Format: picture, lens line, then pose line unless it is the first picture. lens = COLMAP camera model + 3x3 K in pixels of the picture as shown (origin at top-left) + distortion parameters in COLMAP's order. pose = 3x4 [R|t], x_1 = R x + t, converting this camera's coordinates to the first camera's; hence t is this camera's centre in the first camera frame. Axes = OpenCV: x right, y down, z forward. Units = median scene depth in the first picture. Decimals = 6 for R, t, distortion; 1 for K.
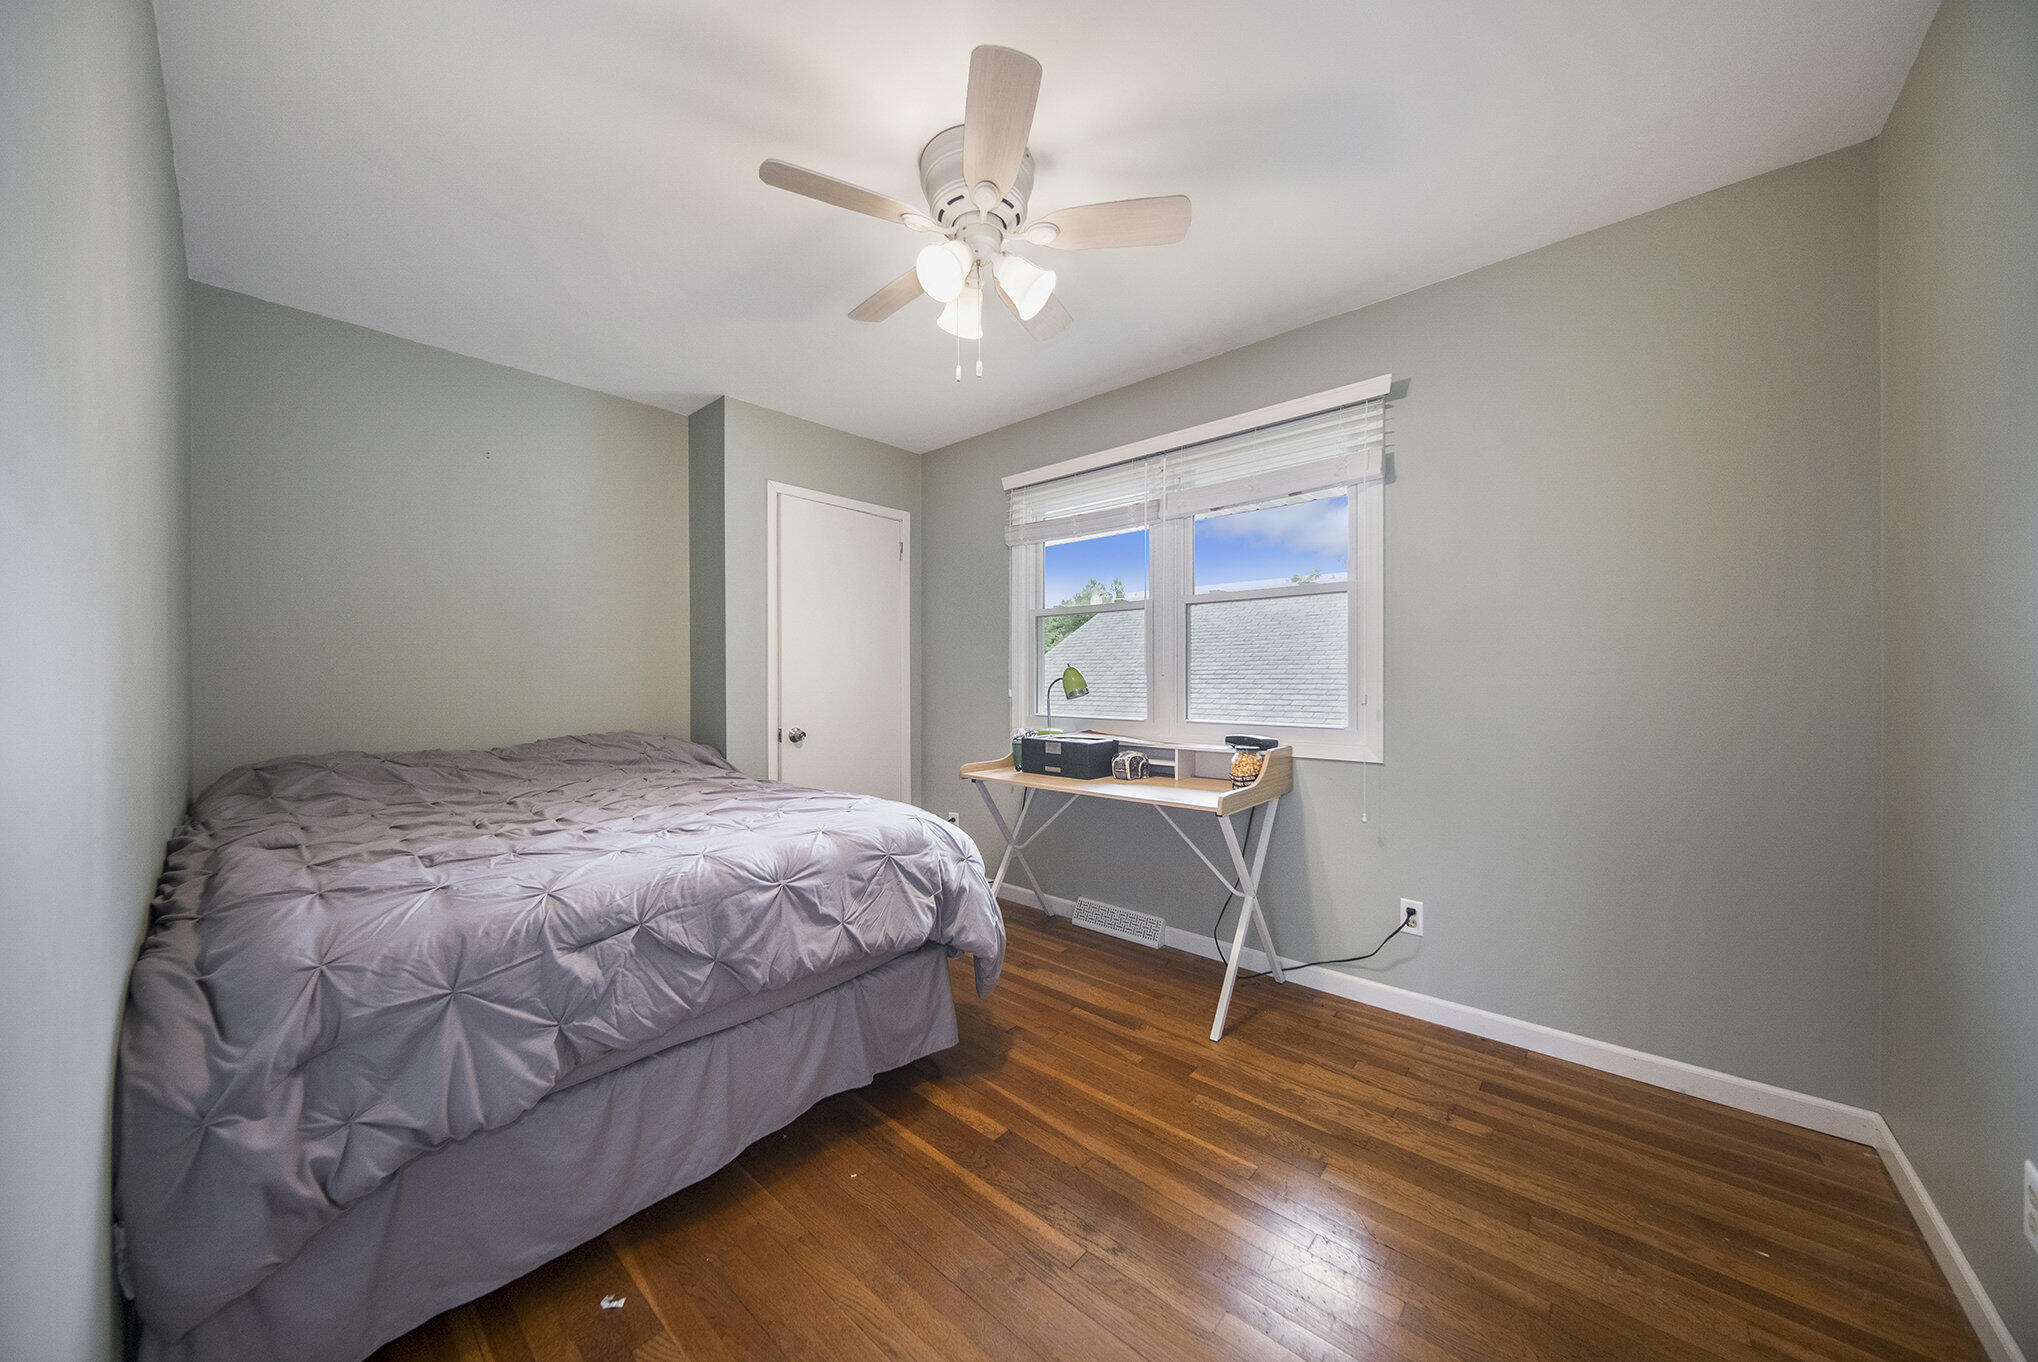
lens RADIAL K [[685.1, 0, 1024.8], [0, 685.1, 673.2], [0, 0, 1]] dist [-0.001864, -0.000151]
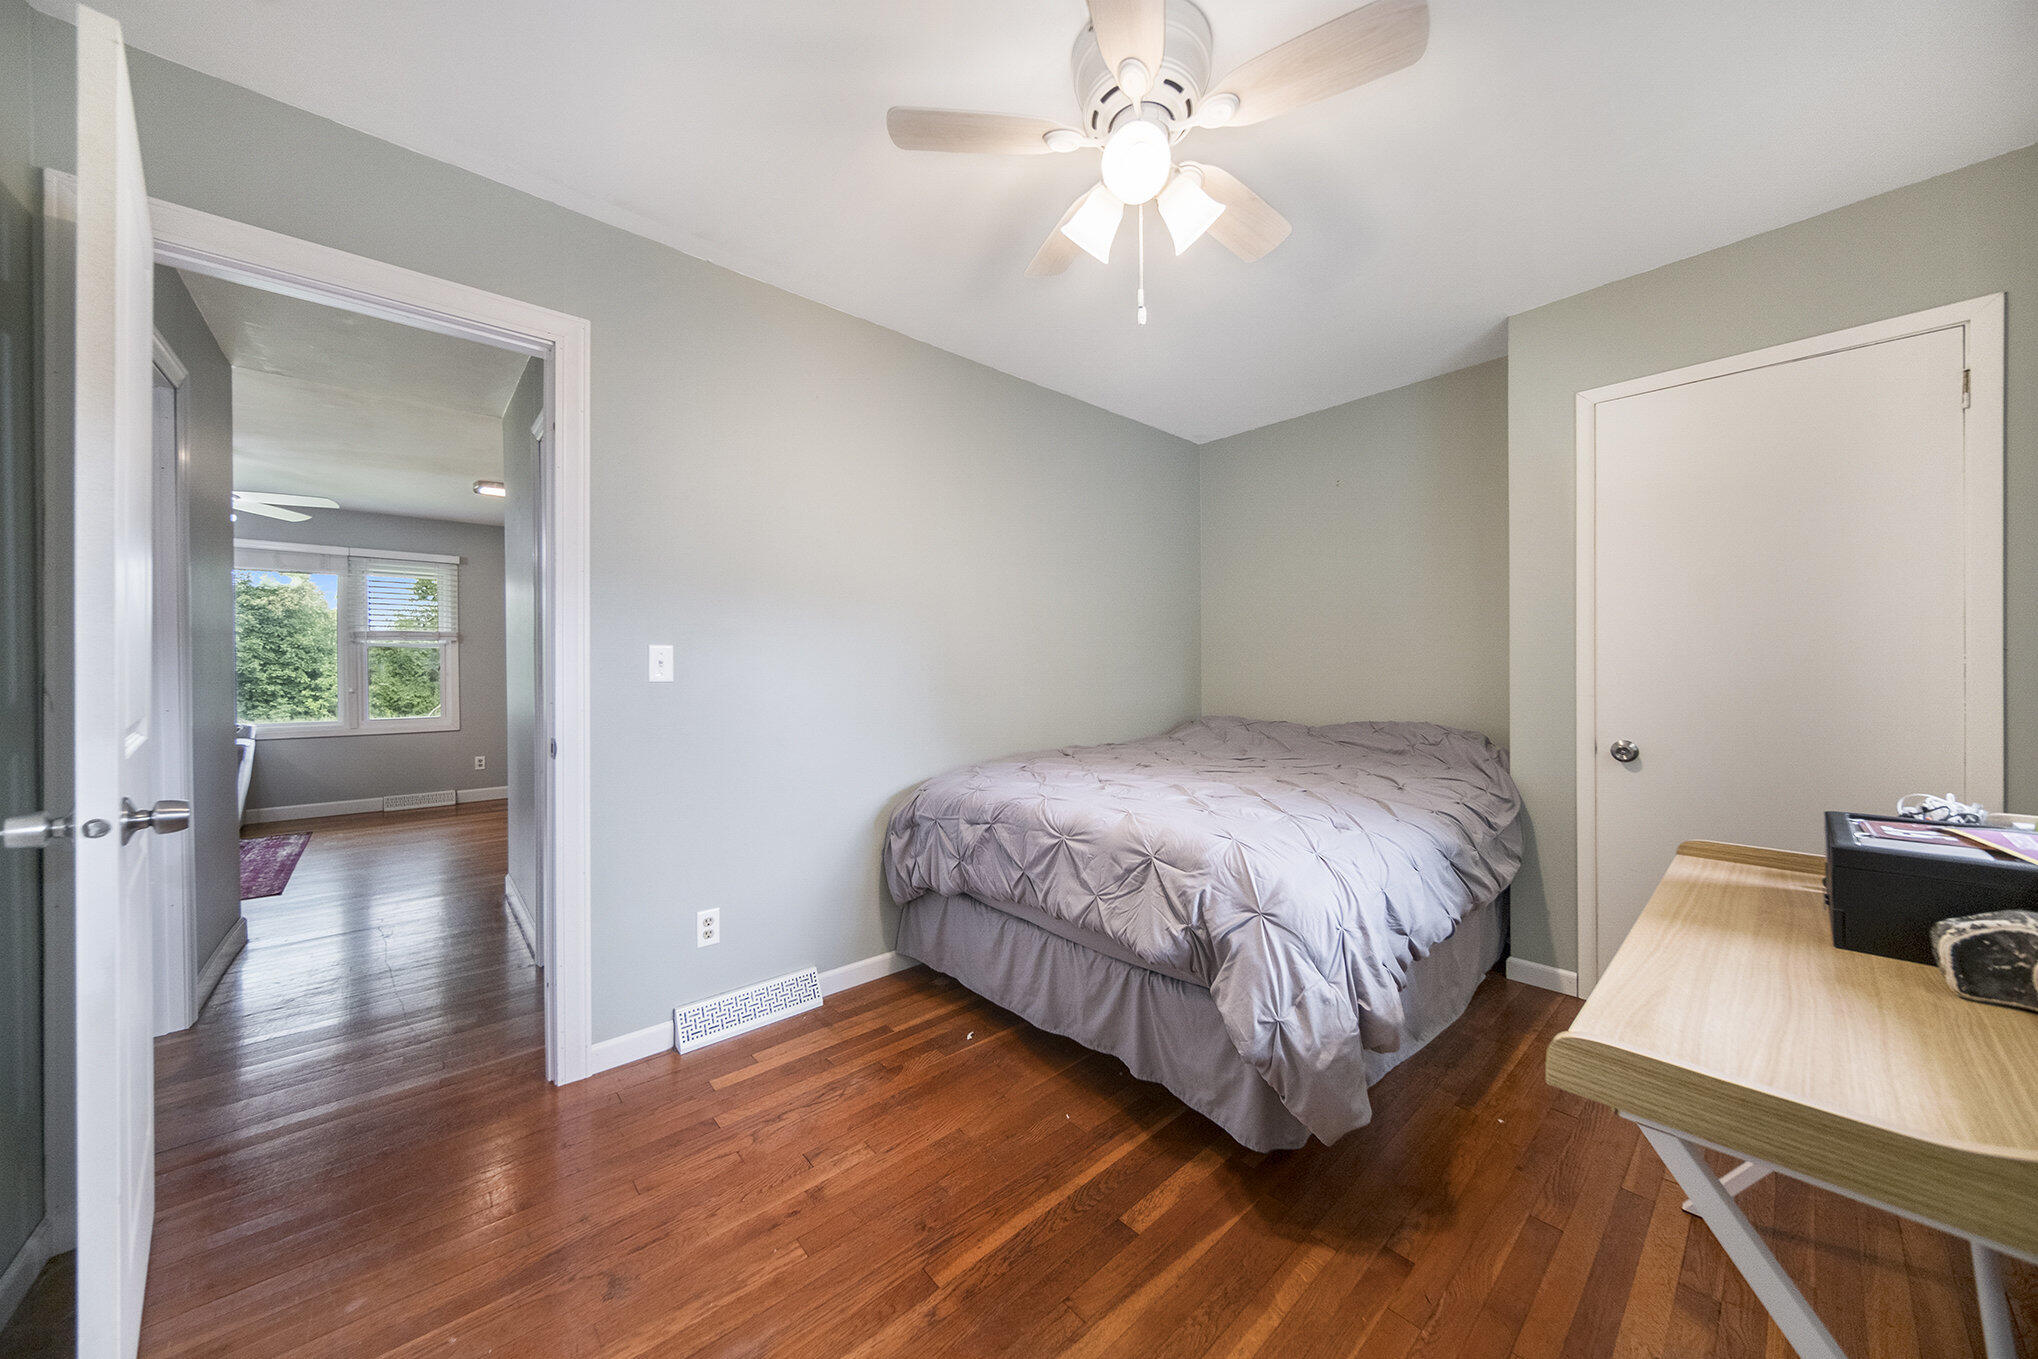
lens RADIAL K [[685.1, 0, 1024.8], [0, 685.1, 671.7], [0, 0, 1]] dist [-0.001864, -0.000151]
pose [[-0.111183, 0.003852, -0.993793, 0.856708], [0.013323, 0.999908, 0.002385, 0.005798], [0.993711, -0.012975, -0.111224, 1.054760]]
